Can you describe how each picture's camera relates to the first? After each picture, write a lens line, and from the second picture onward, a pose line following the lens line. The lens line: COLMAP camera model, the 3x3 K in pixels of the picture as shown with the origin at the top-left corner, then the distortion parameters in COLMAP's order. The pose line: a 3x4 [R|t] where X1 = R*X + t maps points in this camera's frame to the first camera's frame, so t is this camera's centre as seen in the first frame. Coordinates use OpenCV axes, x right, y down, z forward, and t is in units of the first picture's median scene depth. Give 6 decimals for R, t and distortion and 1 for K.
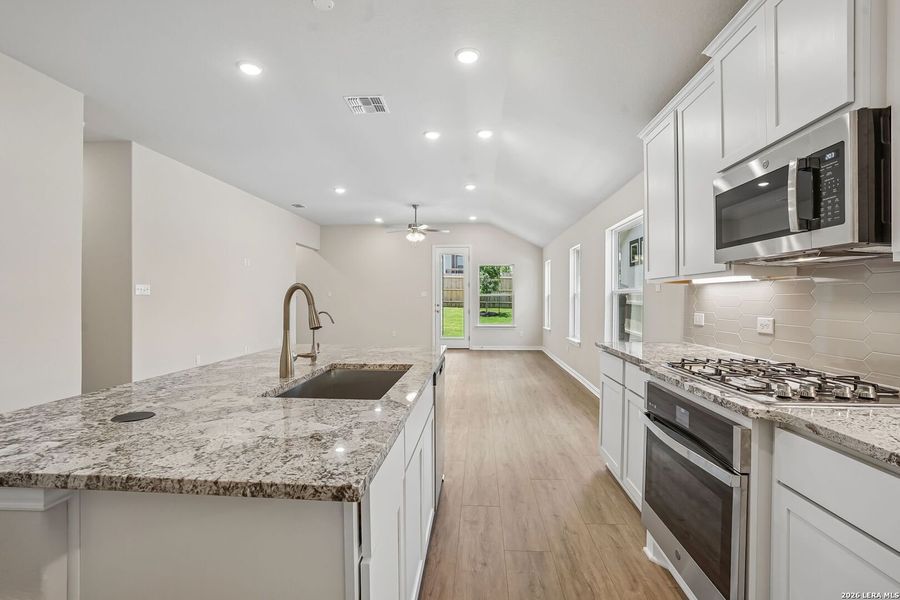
lens RADIAL K [[414.0, 0, 453.5], [0, 414.0, 296.3], [0, 0, 1]] dist [-0.032970, 0.002439]
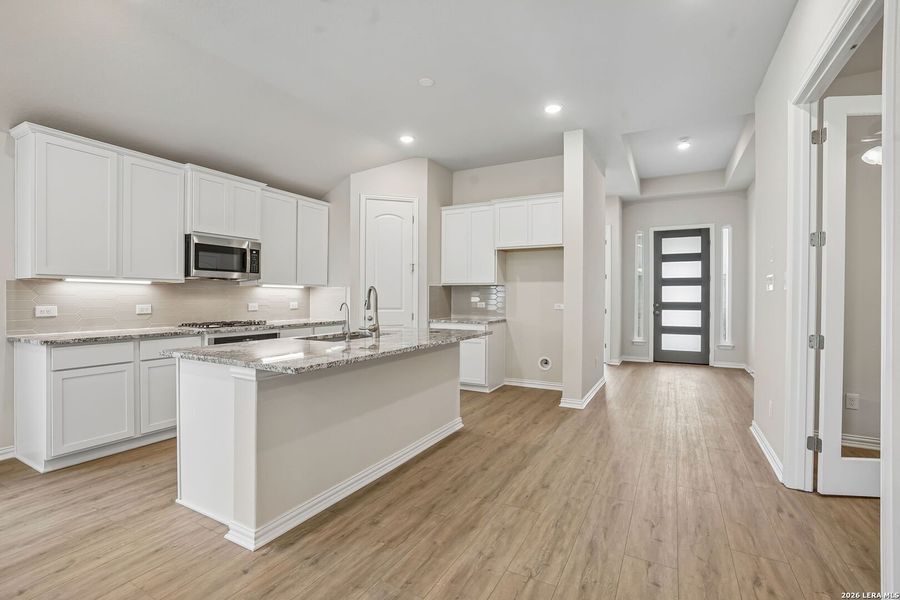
lens RADIAL K [[414.0, 0, 458.9], [0, 414.0, 300.7], [0, 0, 1]] dist [-0.032970, 0.002439]
pose [[-0.906976, -0.007182, 0.421120, -0.279155], [-0.006903, 0.999974, 0.002186, 0.005193], [-0.421125, -0.000924, -0.907002, 0.469867]]
